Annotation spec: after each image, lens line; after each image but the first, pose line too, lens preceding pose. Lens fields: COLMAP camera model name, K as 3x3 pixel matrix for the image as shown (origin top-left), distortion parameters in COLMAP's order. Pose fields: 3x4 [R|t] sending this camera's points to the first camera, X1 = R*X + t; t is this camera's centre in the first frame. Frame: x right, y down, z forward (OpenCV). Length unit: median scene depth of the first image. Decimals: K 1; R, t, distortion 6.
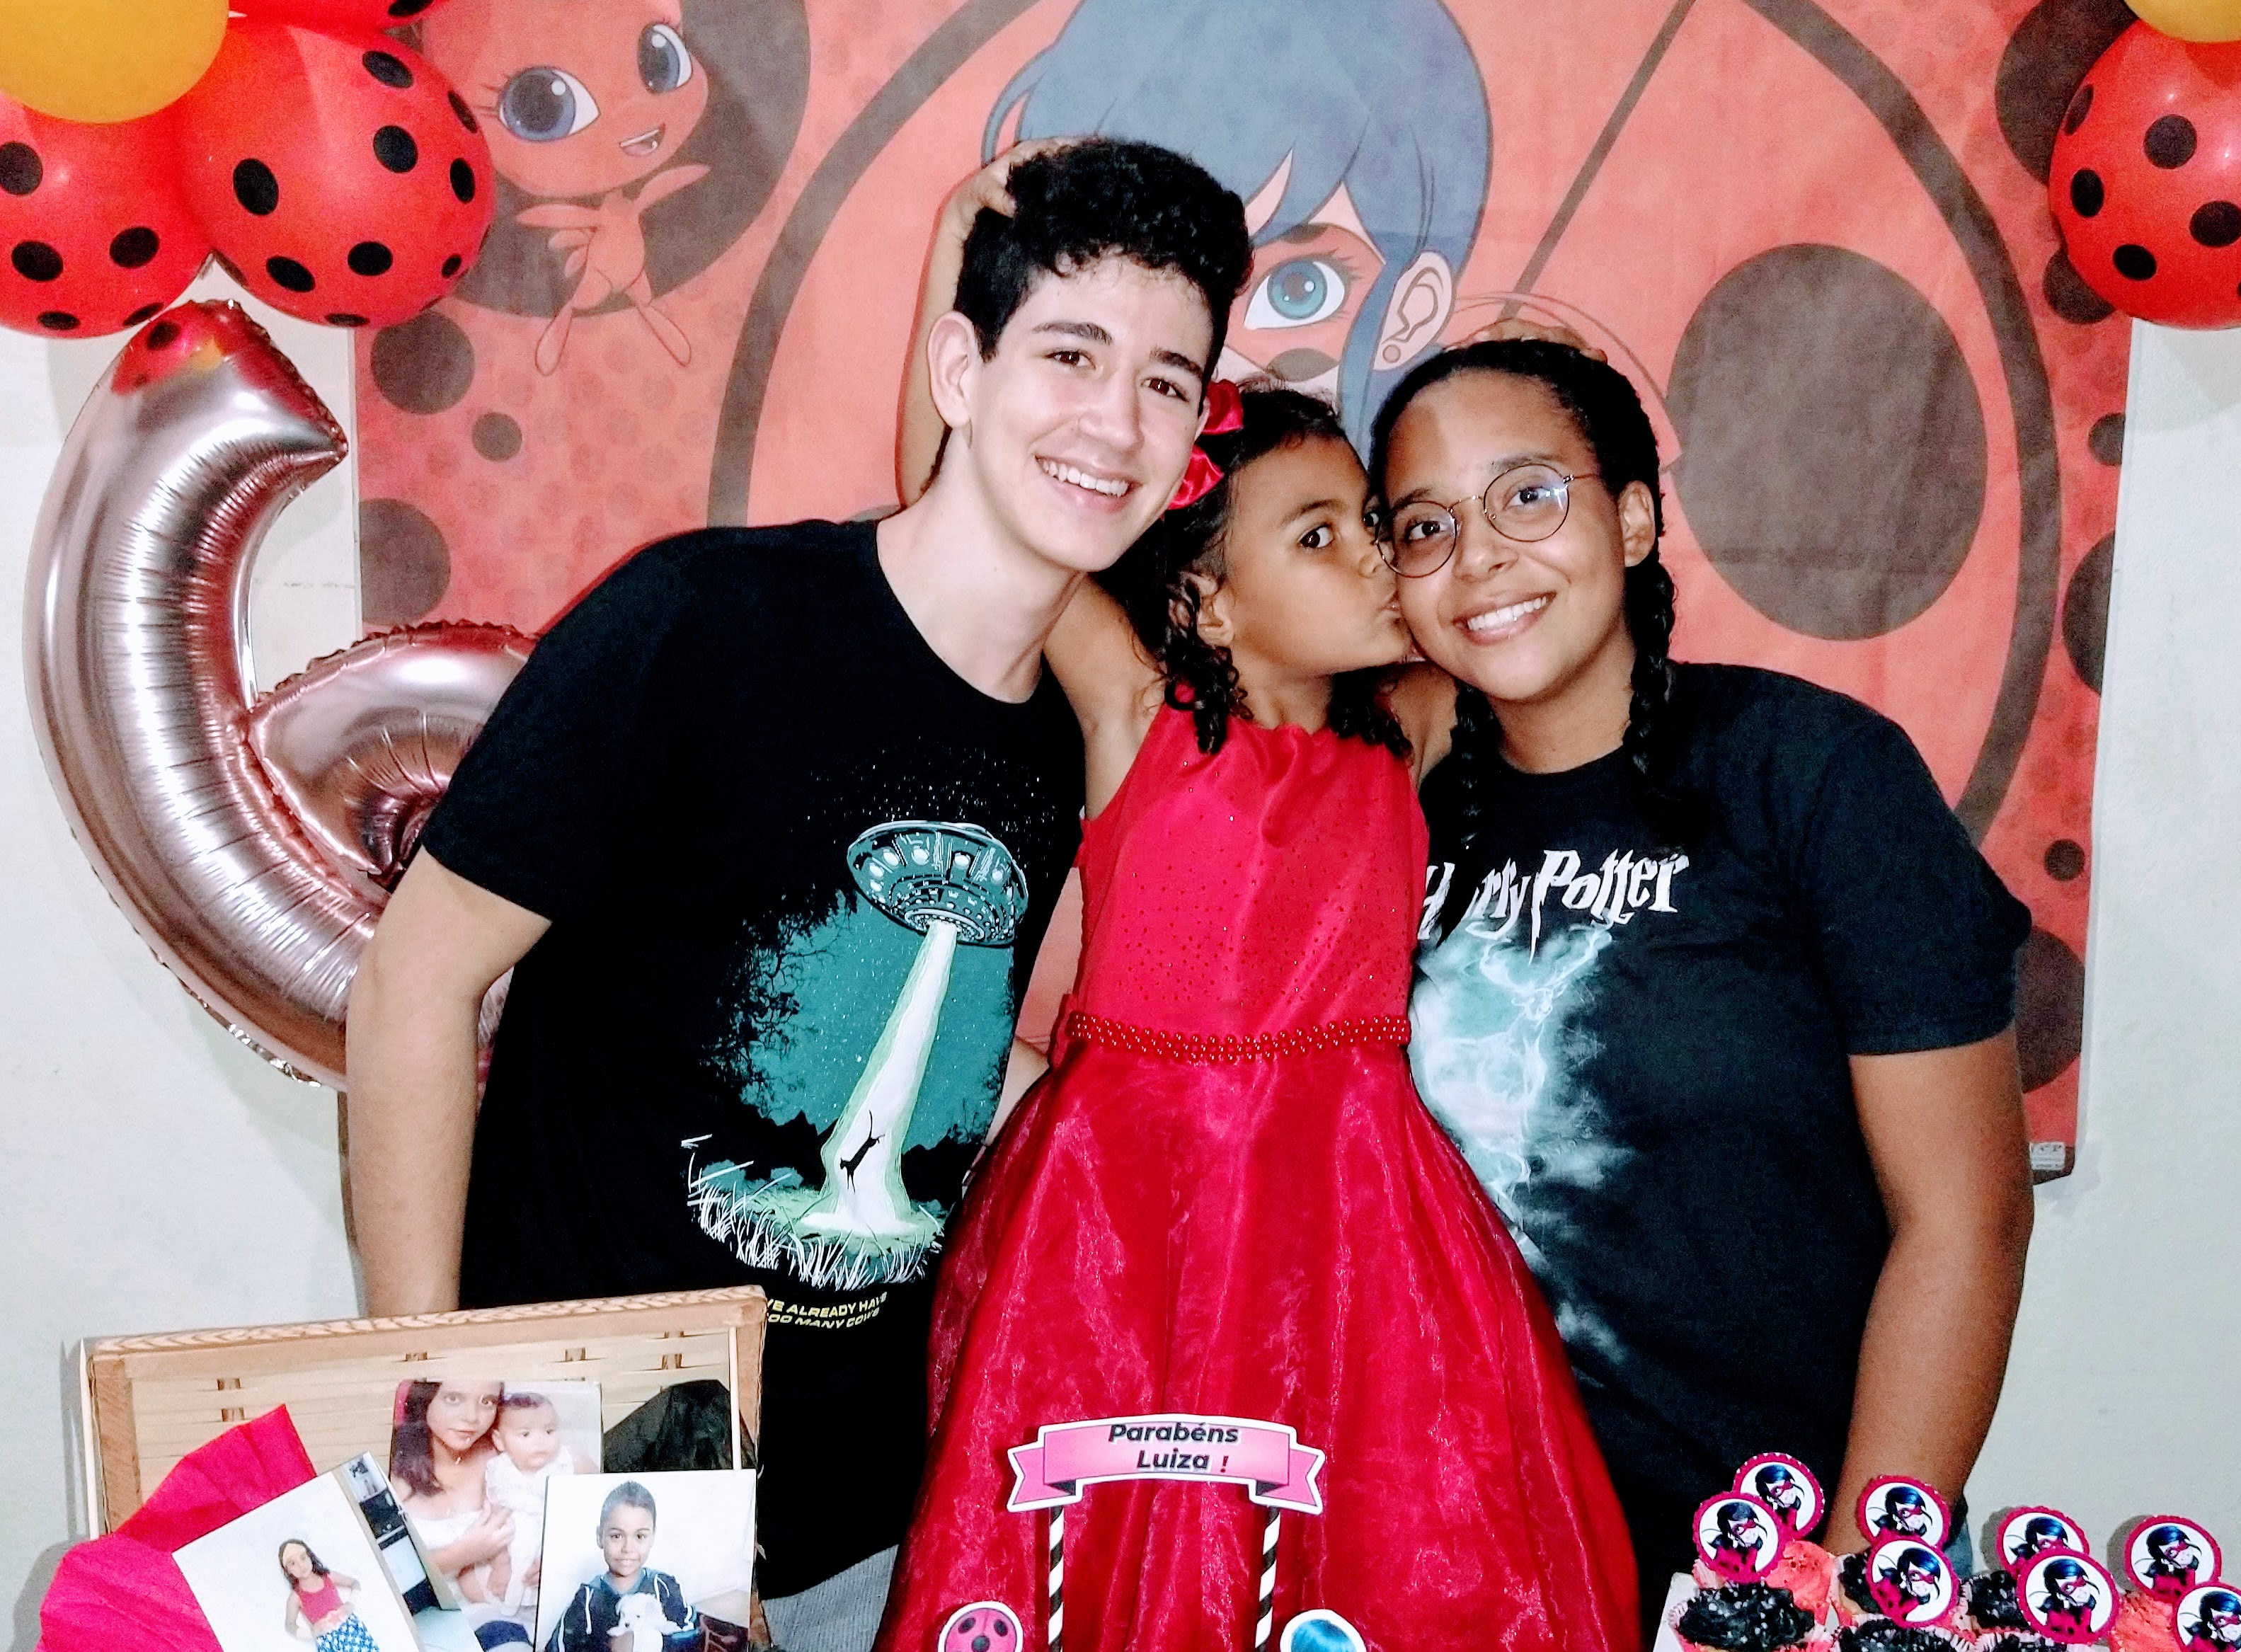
lens RADIAL K [[2015.2, 0, 1149.9], [0, 2015.2, 731.0], [0, 0, 1]] dist [0.110968, -0.142772]
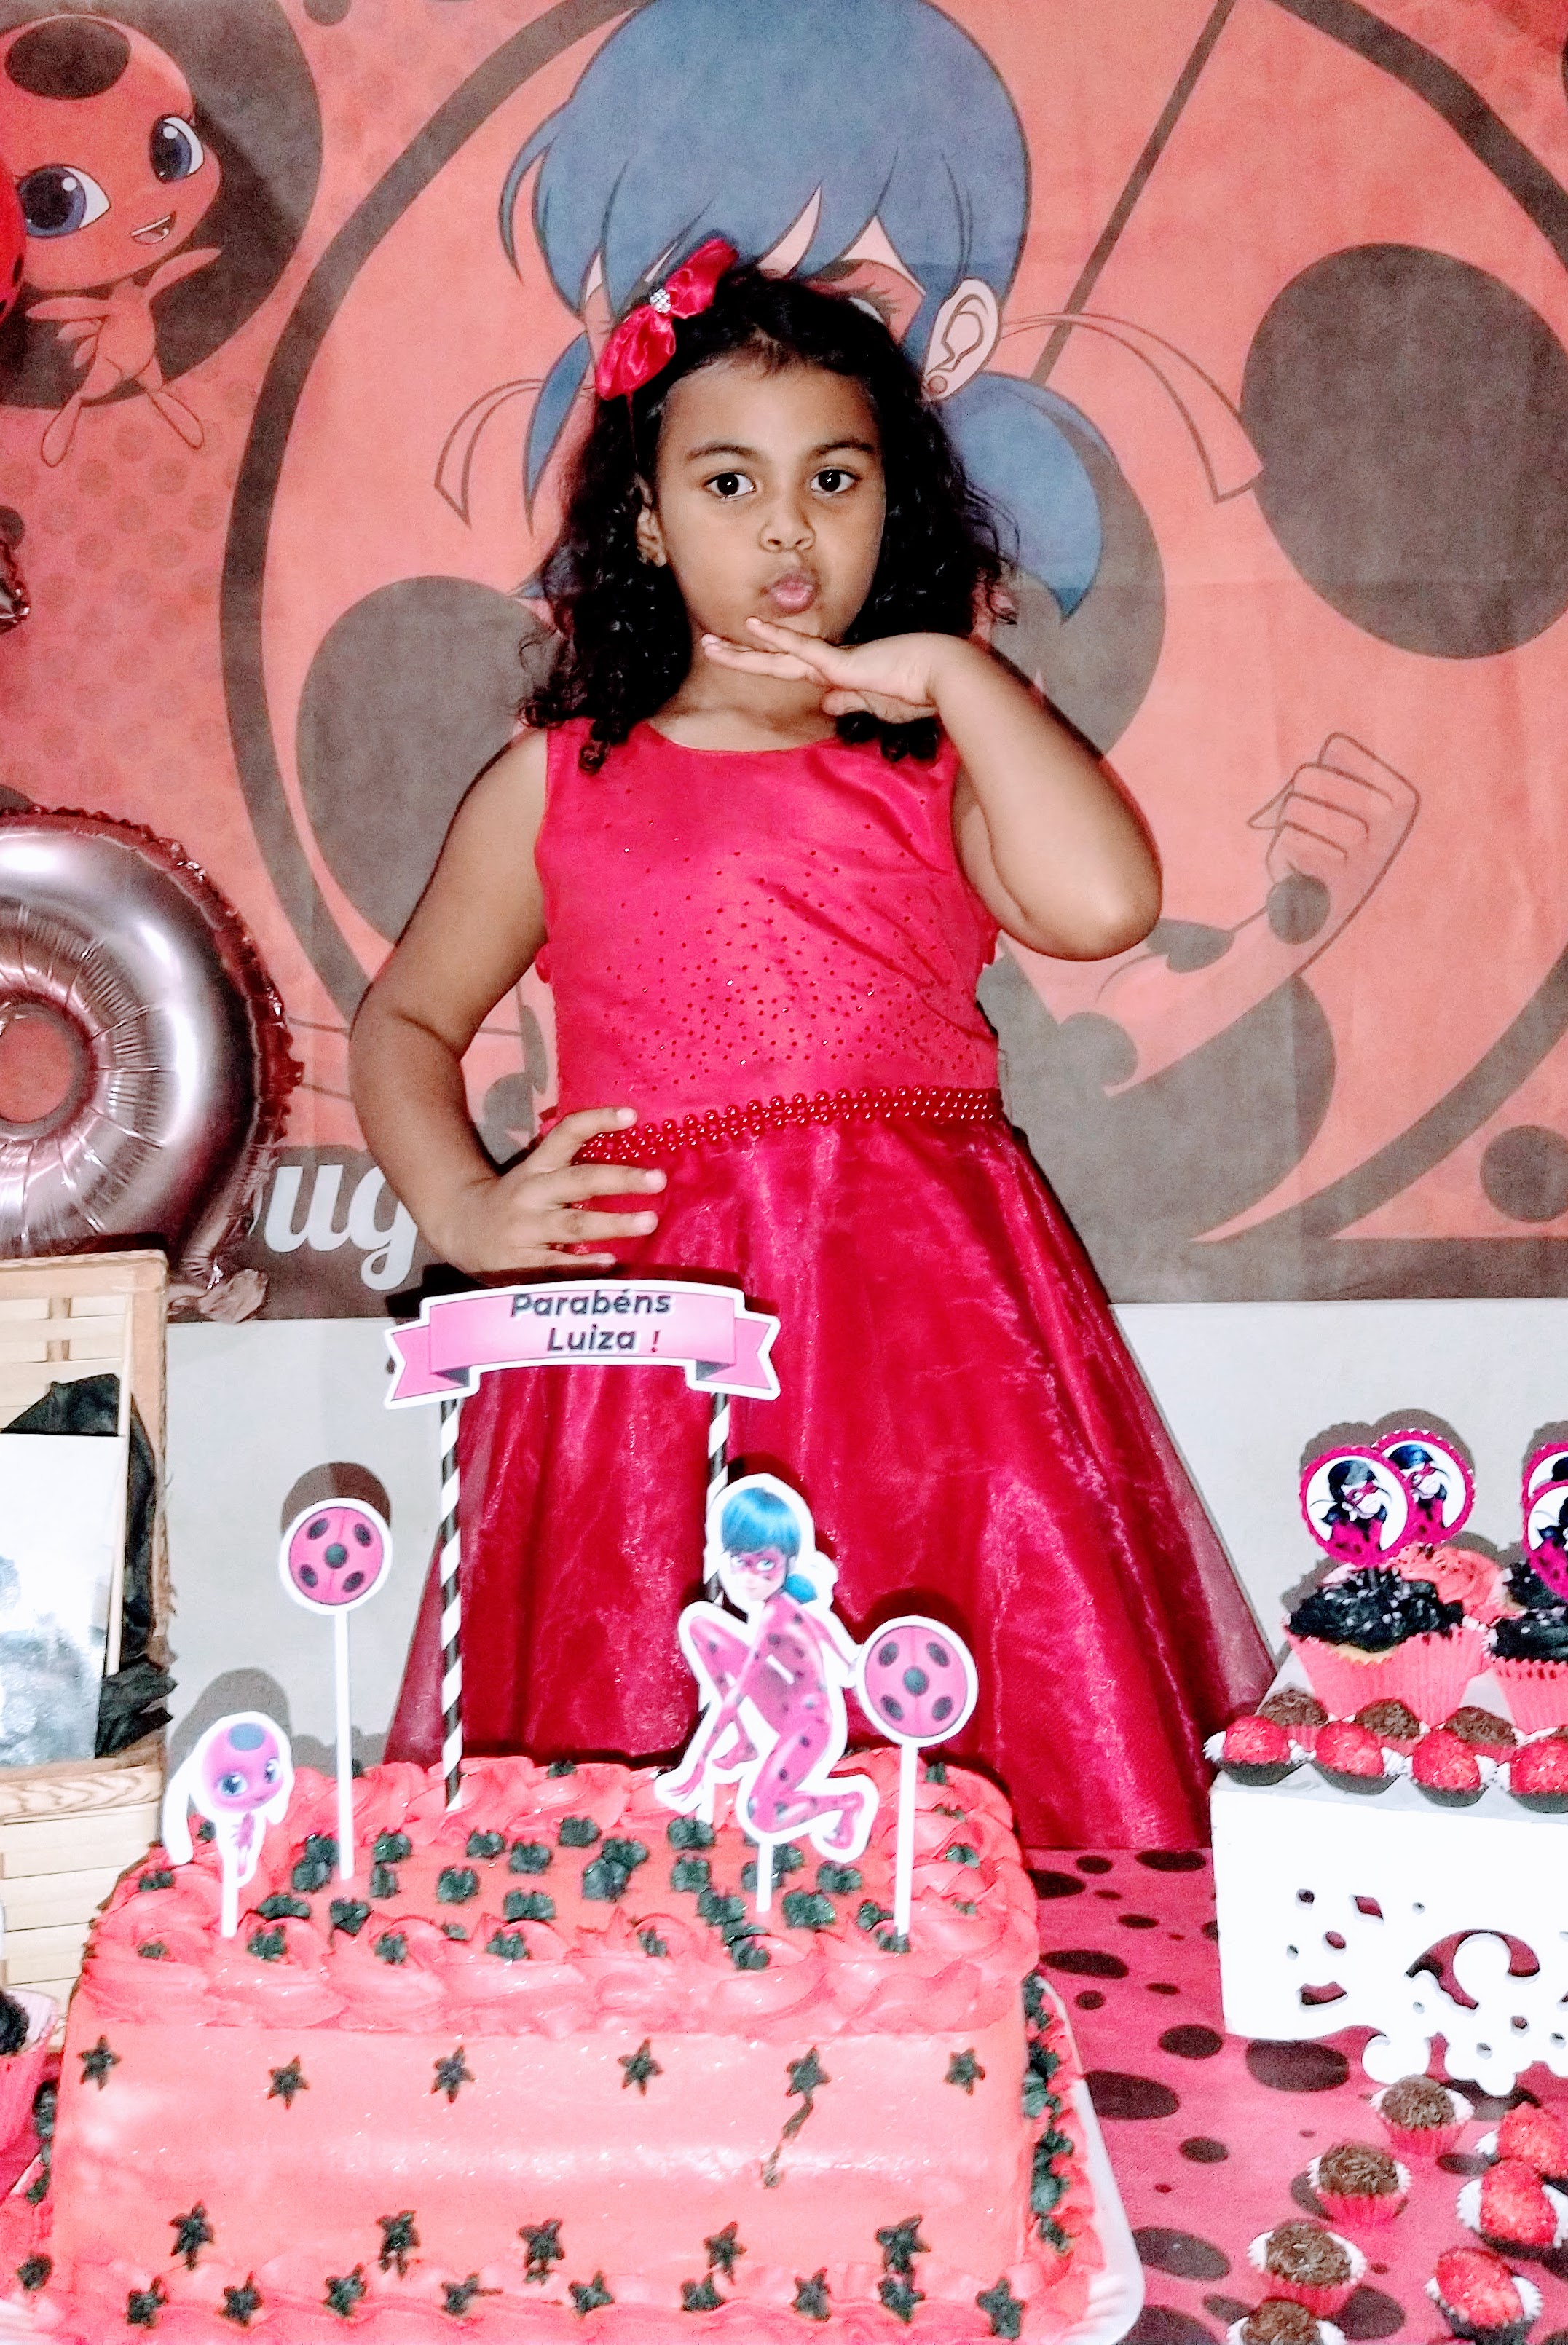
lens RADIAL K [[2007.7, 0, 760.5], [0, 2007.7, 864.4], [0, 0, 1]] dist [0.107201, -0.136756]
pose [[0.996260, -0.056762, -0.065141, 0.086669], [0.044247, 0.982740, -0.179622, 0.197328], [0.074213, 0.176068, 0.981577, 0.117297]]
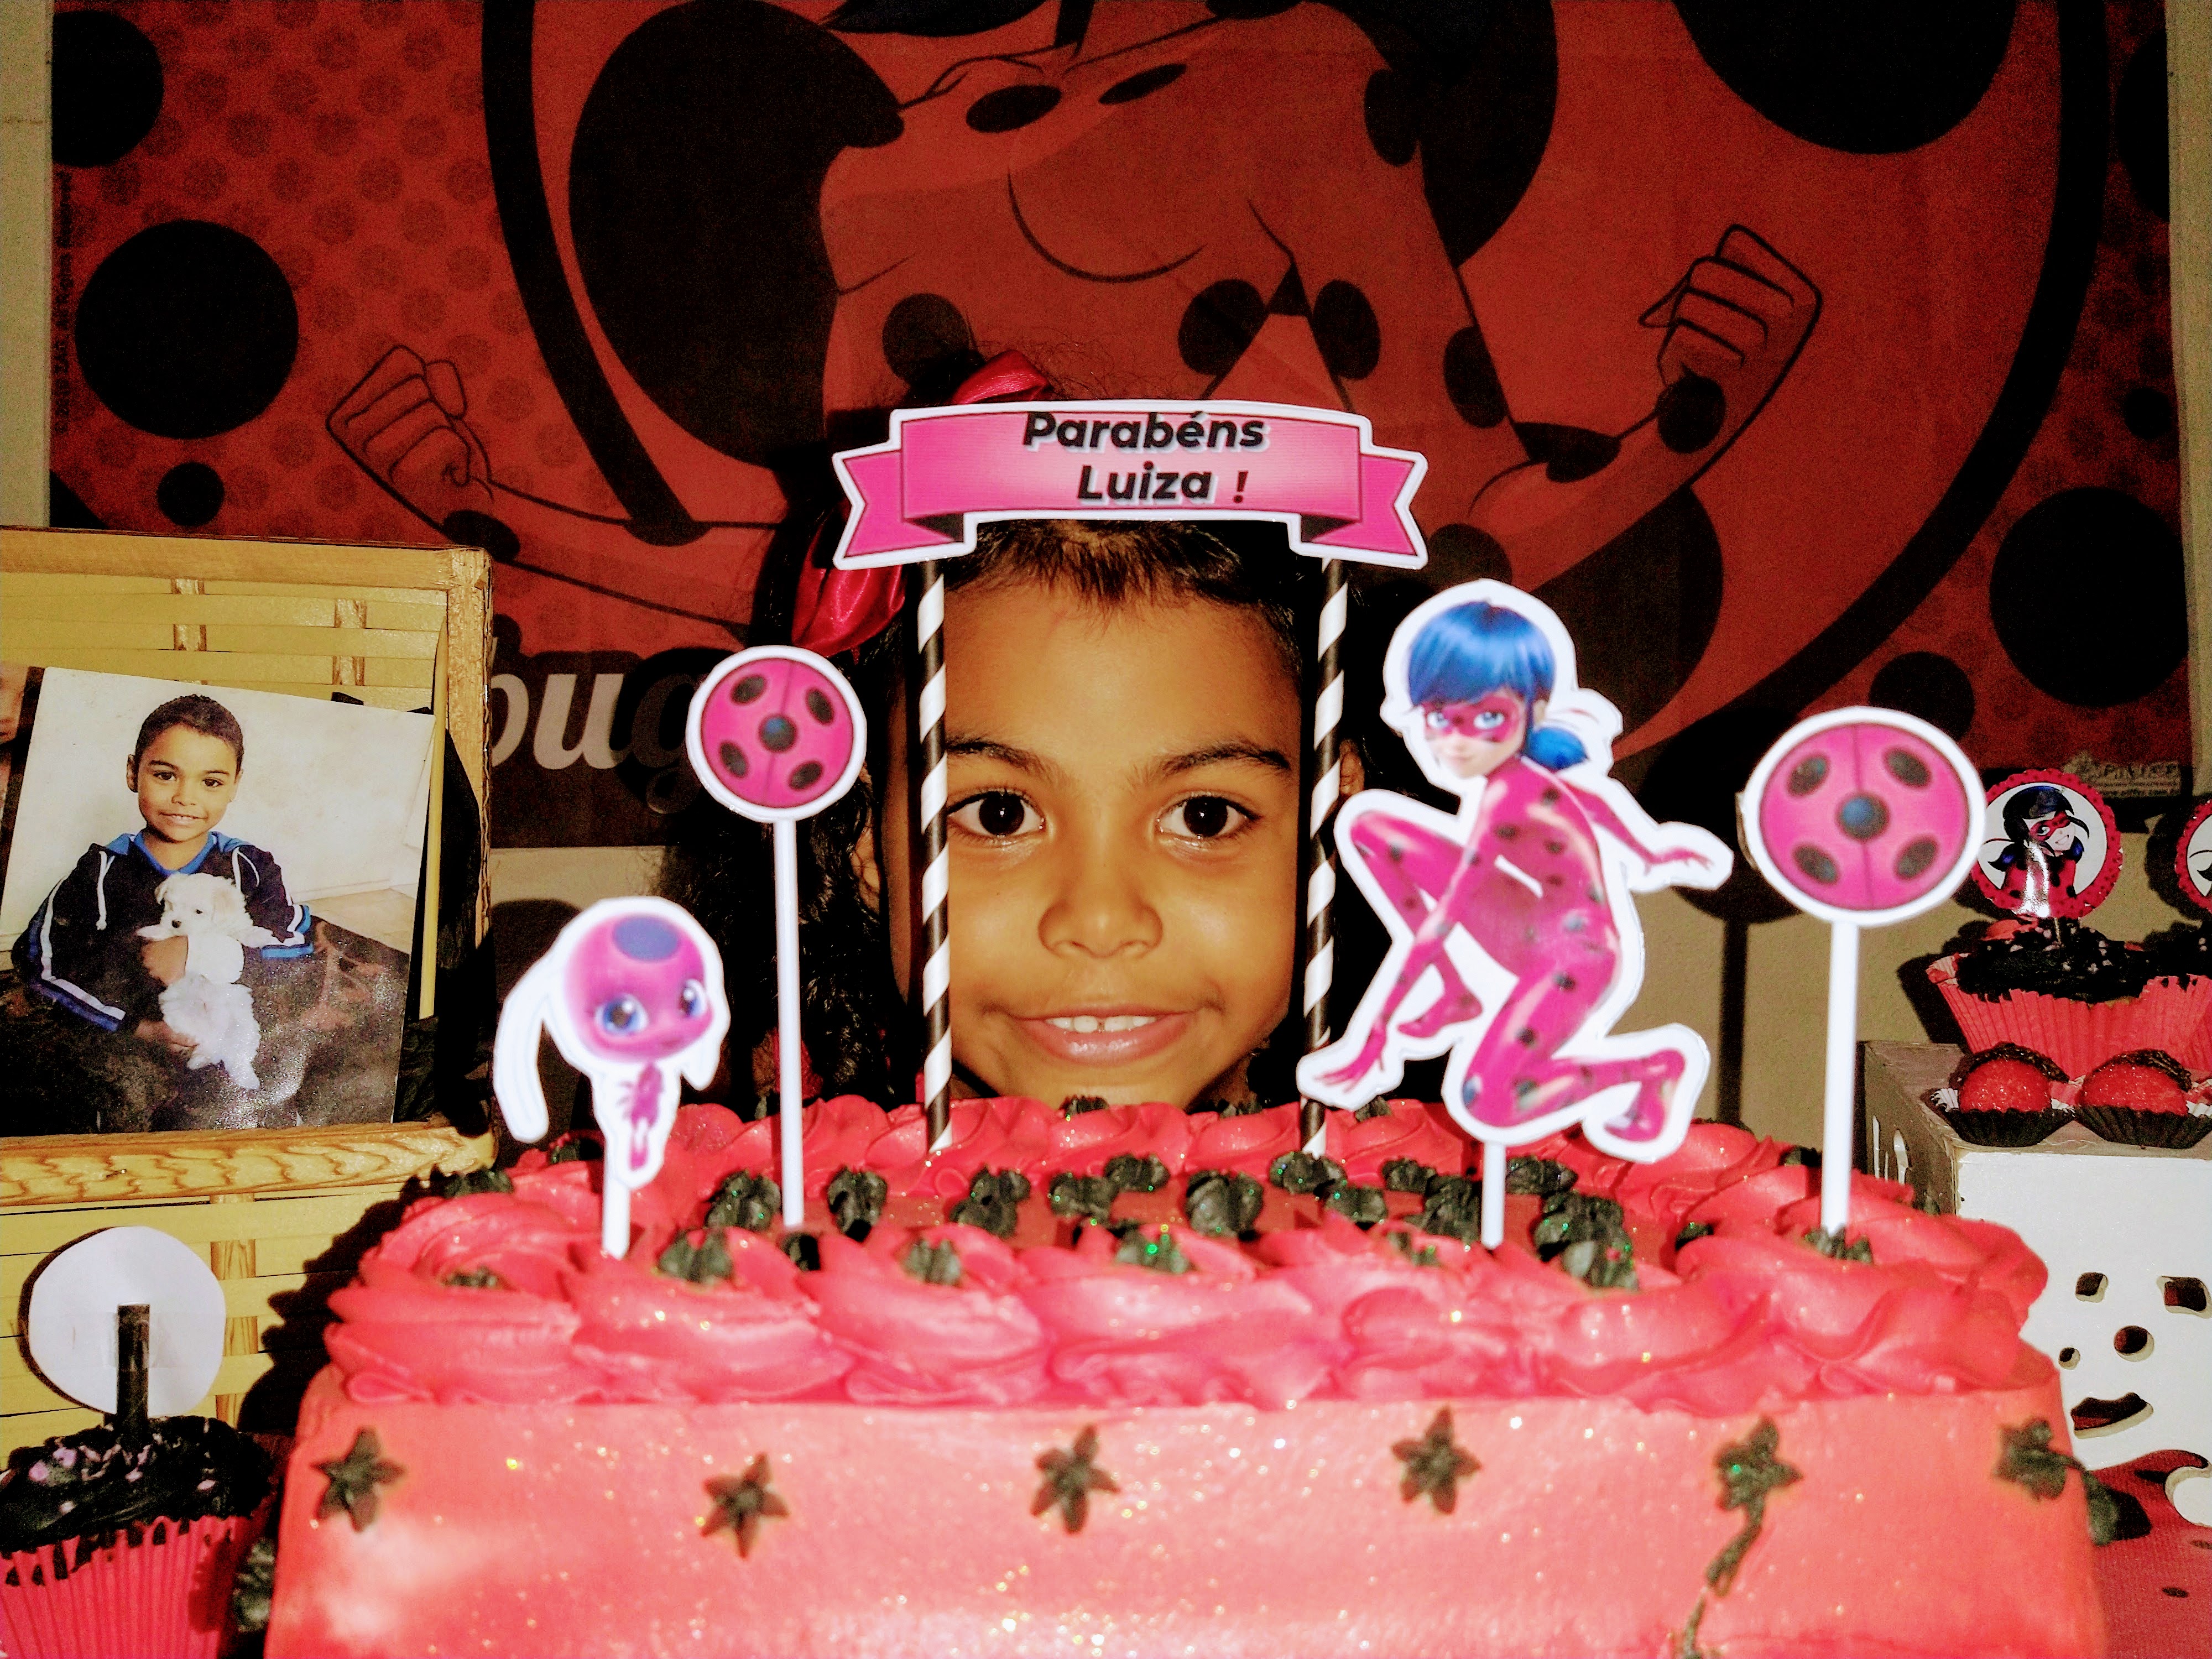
lens RADIAL K [[1494.6, 0, 1066.4], [0, 1494.6, 828.8], [0, 0, 1]] dist [0.071707, -0.073091]
pose [[0.999297, -0.037038, 0.005744, -0.008644], [0.037460, 0.992001, -0.120545, 0.305008], [-0.001233, 0.120676, 0.992691, 0.380767]]
